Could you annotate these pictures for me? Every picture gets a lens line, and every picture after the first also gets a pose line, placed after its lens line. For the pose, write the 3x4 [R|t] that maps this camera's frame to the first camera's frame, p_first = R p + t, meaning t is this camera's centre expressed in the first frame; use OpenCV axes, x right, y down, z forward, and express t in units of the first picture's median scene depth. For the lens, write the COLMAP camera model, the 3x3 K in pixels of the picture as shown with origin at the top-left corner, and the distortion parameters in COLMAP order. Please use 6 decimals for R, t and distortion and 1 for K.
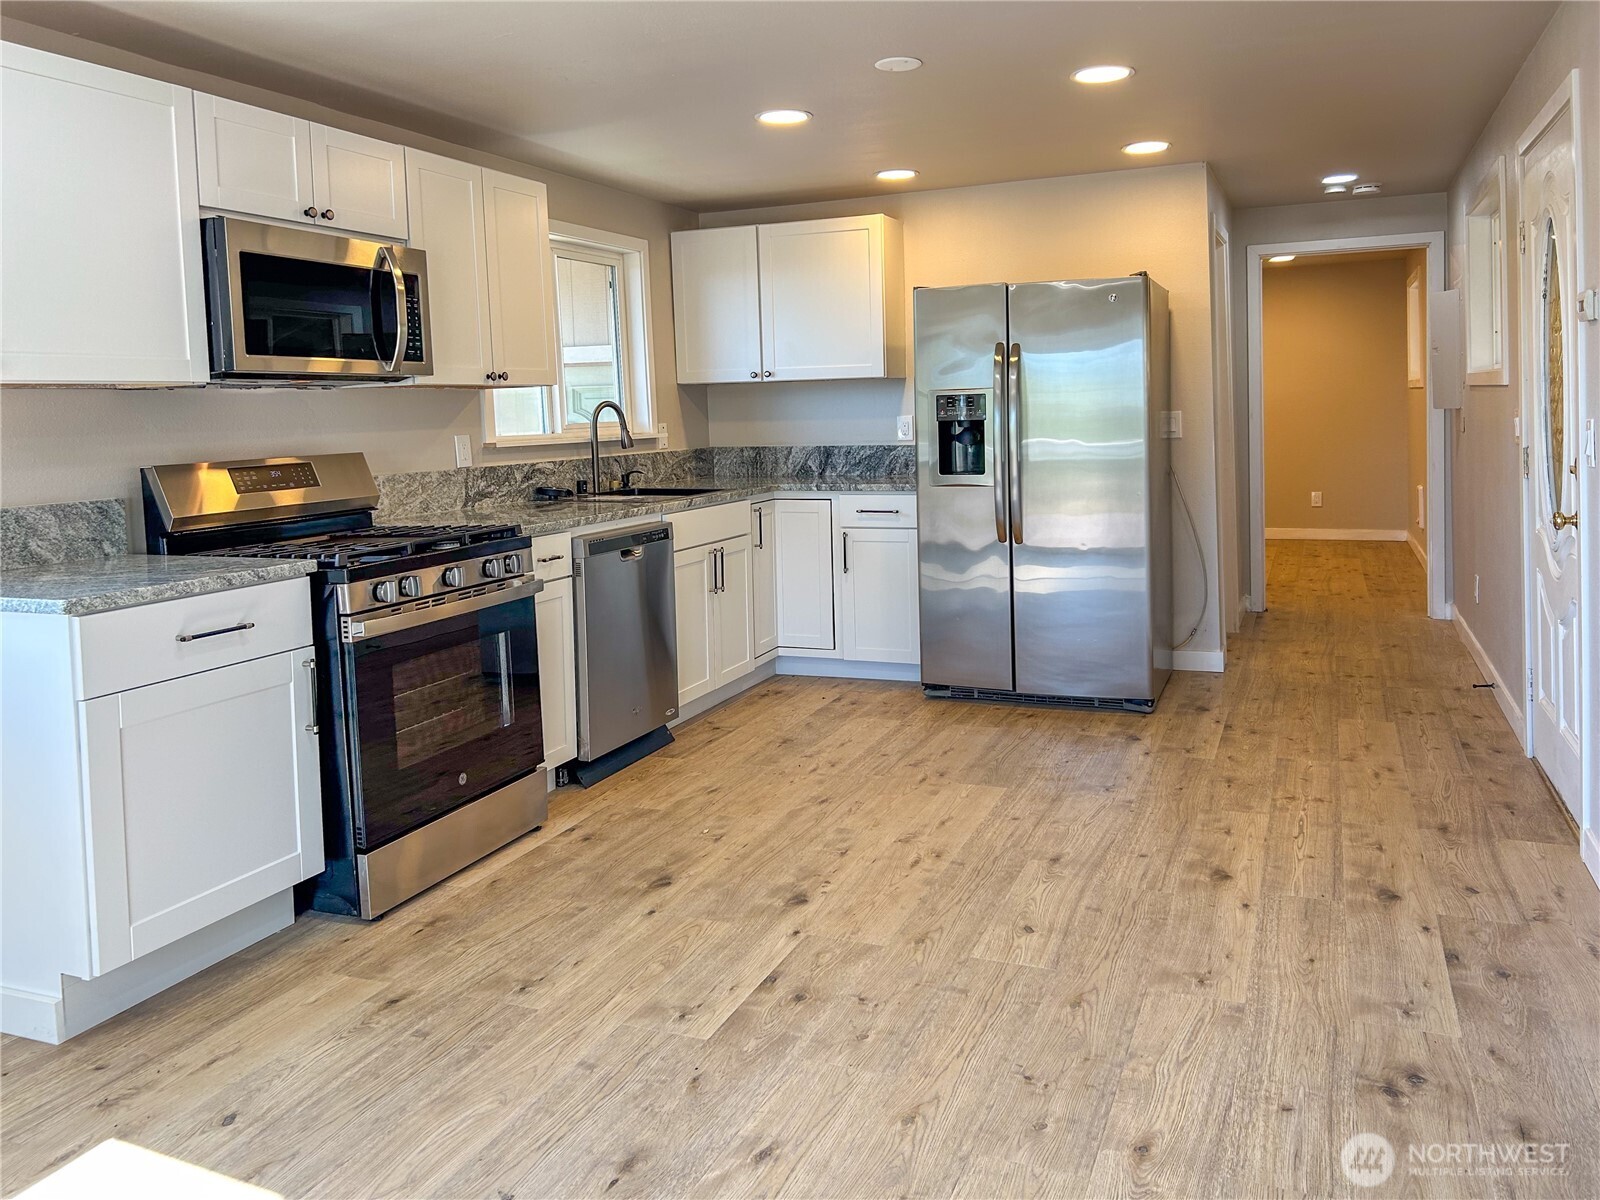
lens RADIAL K [[1230.6, 0, 811.5], [0, 1230.6, 568.3], [0, 0, 1]] dist [0.041537, -0.024817]
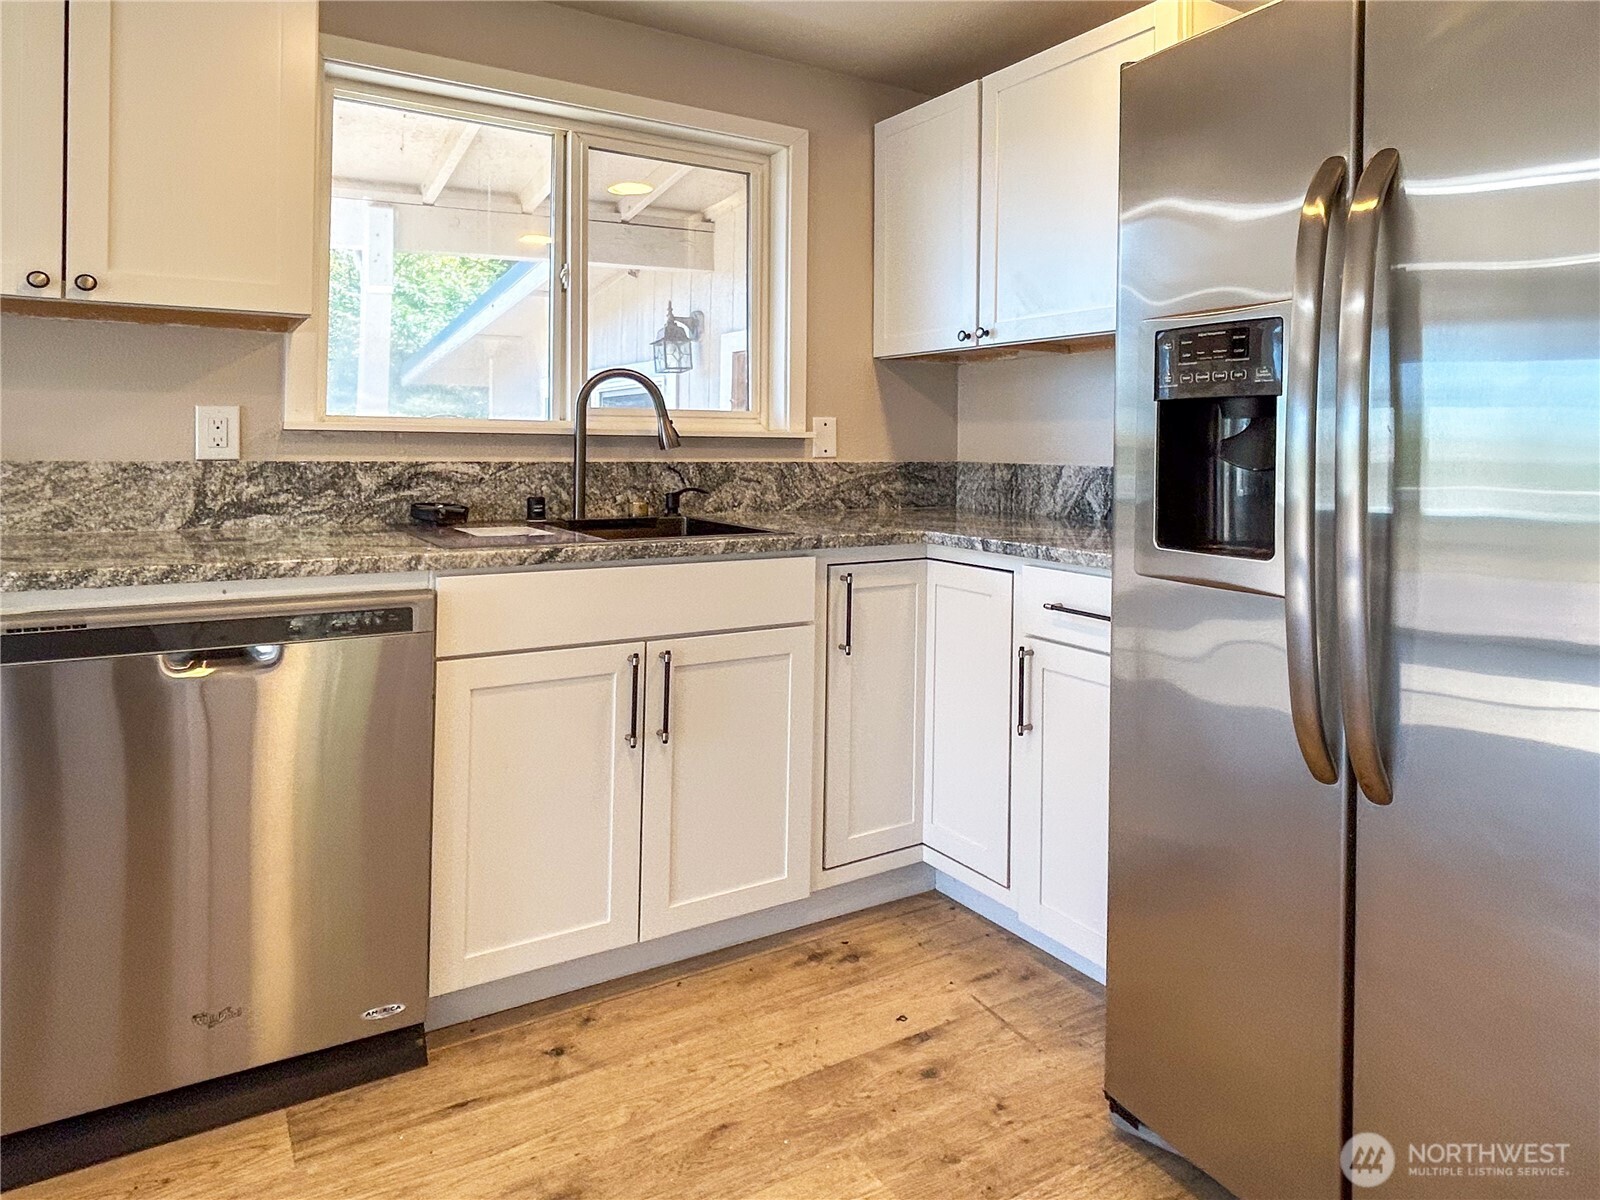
lens RADIAL K [[993.9, 0, 769.8], [0, 993.9, 453.9], [0, 0, 1]] dist [0.009160, -0.004229]
pose [[0.791220, 0.038947, -0.610290, 0.201468], [-0.108154, 0.991150, -0.076965, -0.070012], [0.601892, 0.126901, 0.788430, 0.717313]]
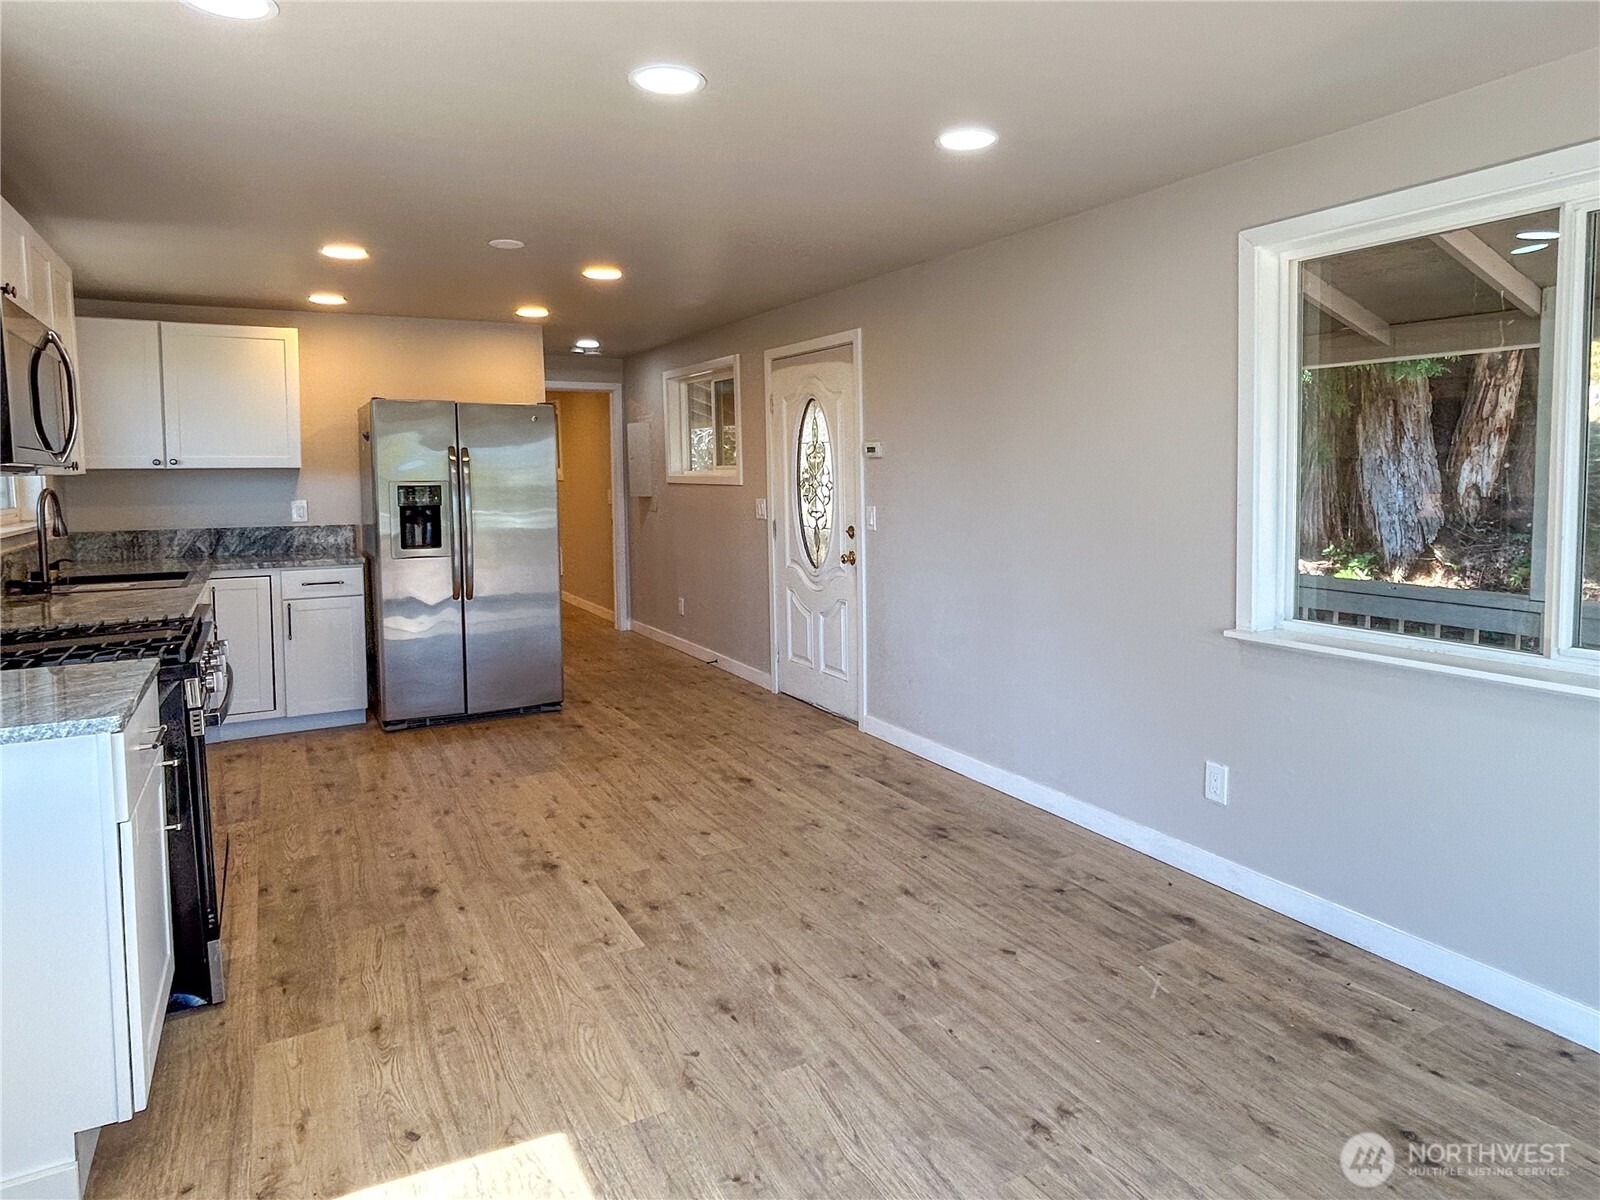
lens RADIAL K [[993.9, 0, 794.5], [0, 993.9, 591.1], [0, 0, 1]] dist [0.009160, -0.004229]
pose [[0.629120, -0.073922, 0.773785, -0.448673], [0.094449, 0.995361, 0.018299, -0.015271], [-0.771548, 0.061571, 0.633184, 0.066148]]
